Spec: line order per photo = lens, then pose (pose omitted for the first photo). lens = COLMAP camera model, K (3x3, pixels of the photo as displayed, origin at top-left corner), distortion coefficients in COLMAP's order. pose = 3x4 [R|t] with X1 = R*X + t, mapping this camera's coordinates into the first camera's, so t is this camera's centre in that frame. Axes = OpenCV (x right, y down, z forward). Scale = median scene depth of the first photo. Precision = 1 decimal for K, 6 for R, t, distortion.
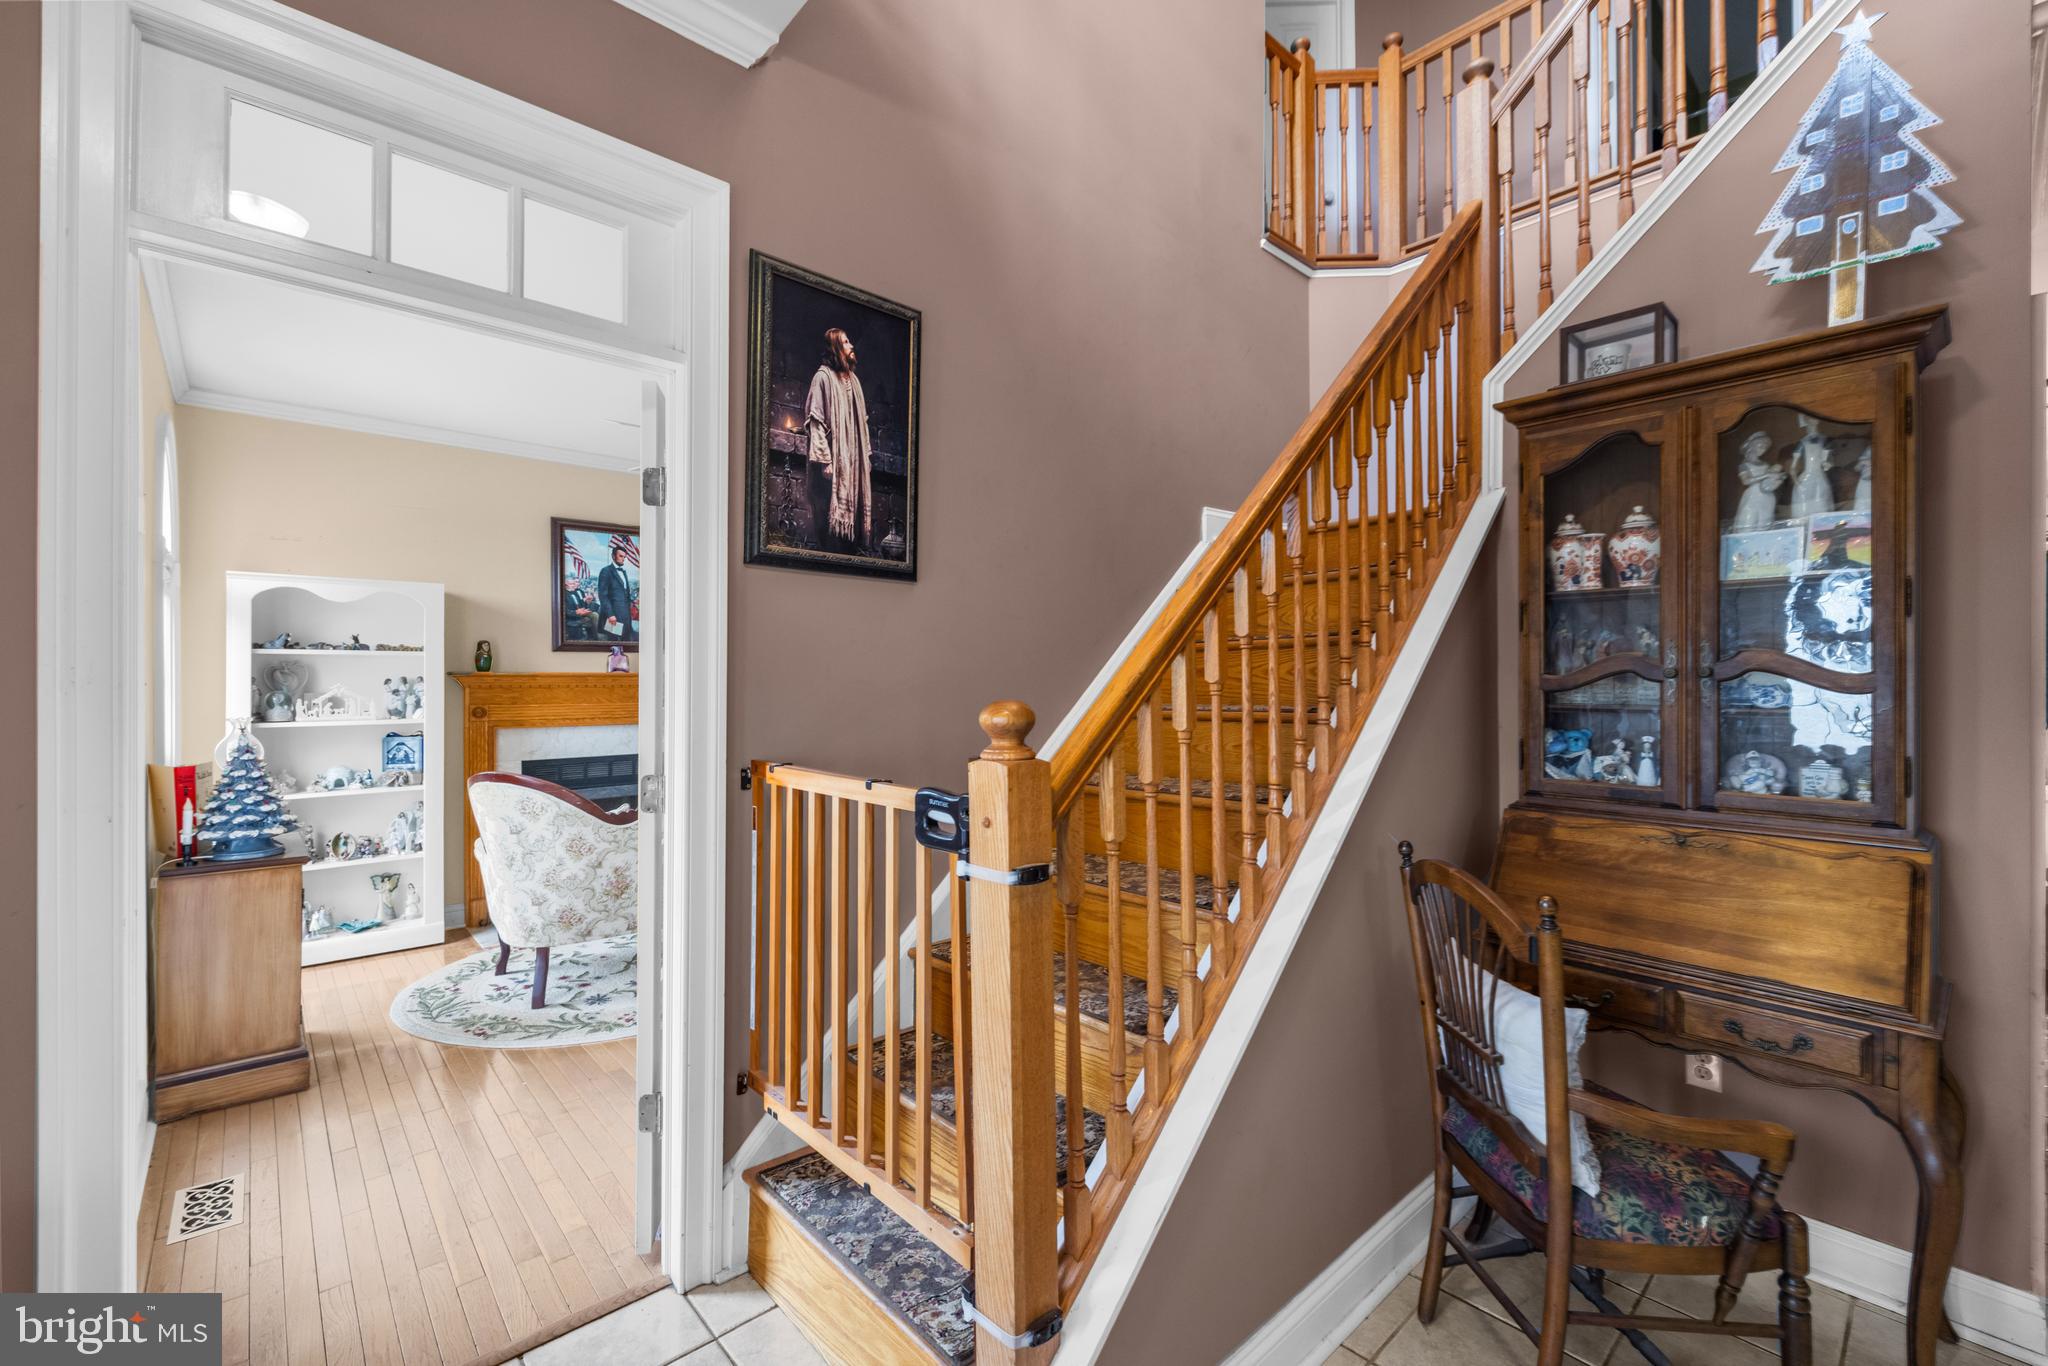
lens RADIAL K [[852.5, 0, 1022.0], [0, 852.5, 662.6], [0, 0, 1]] dist [0.000810, -0.000023]
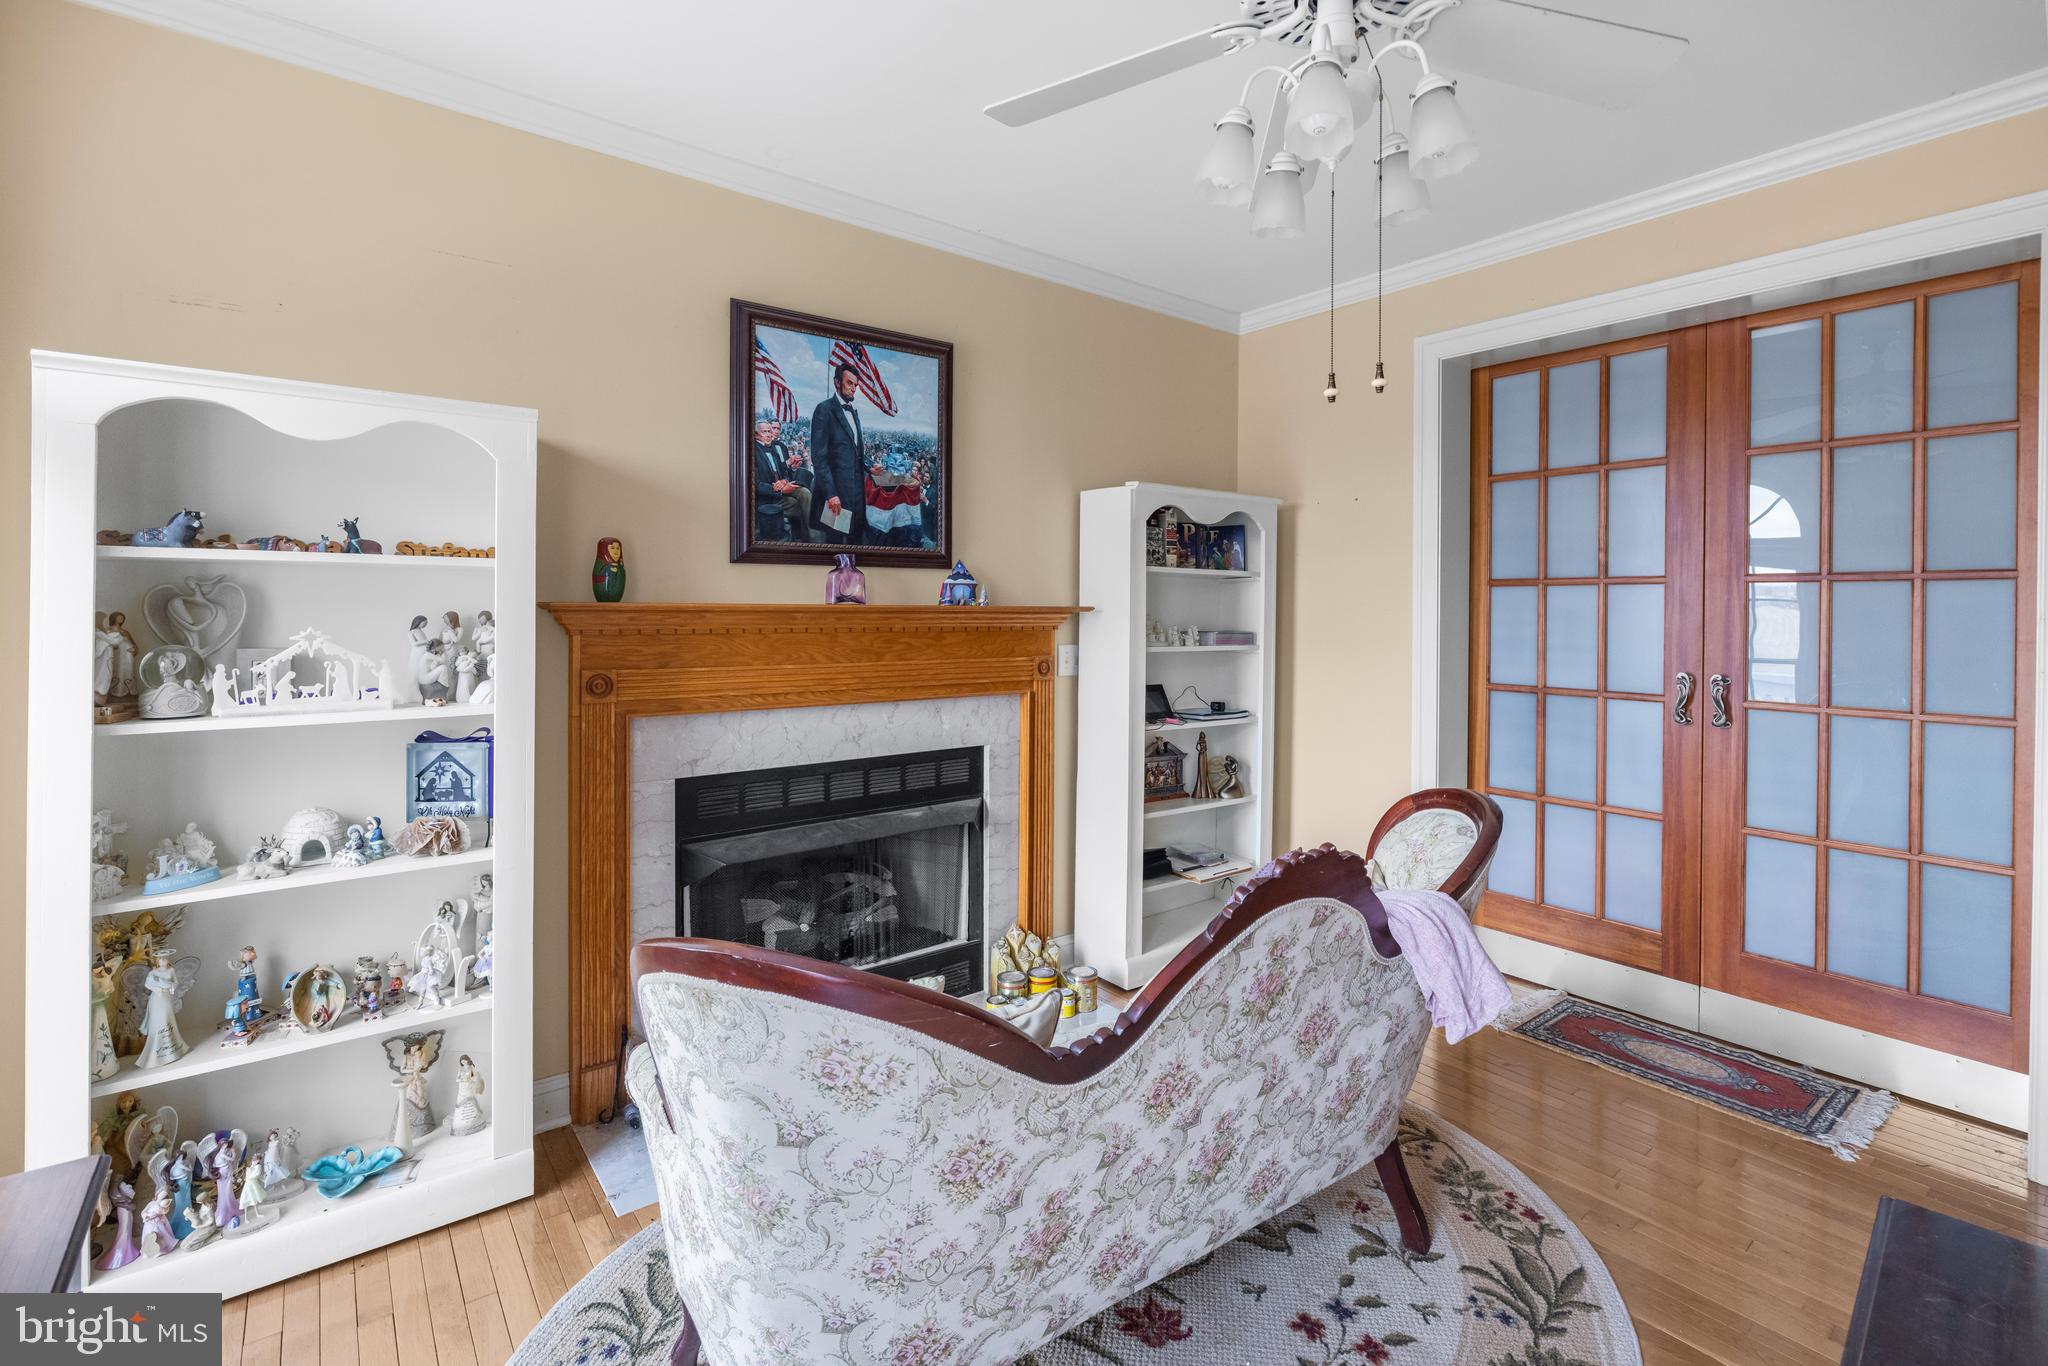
lens RADIAL K [[907.9, 0, 1029.6], [0, 907.9, 590.0], [0, 0, 1]] dist [-0.006444, 0.000390]
pose [[0.997835, 0.006606, -0.065440, -0.381425], [-0.006568, 0.999978, 0.000795, 0.002040], [0.065444, -0.000363, 0.997856, 0.531879]]
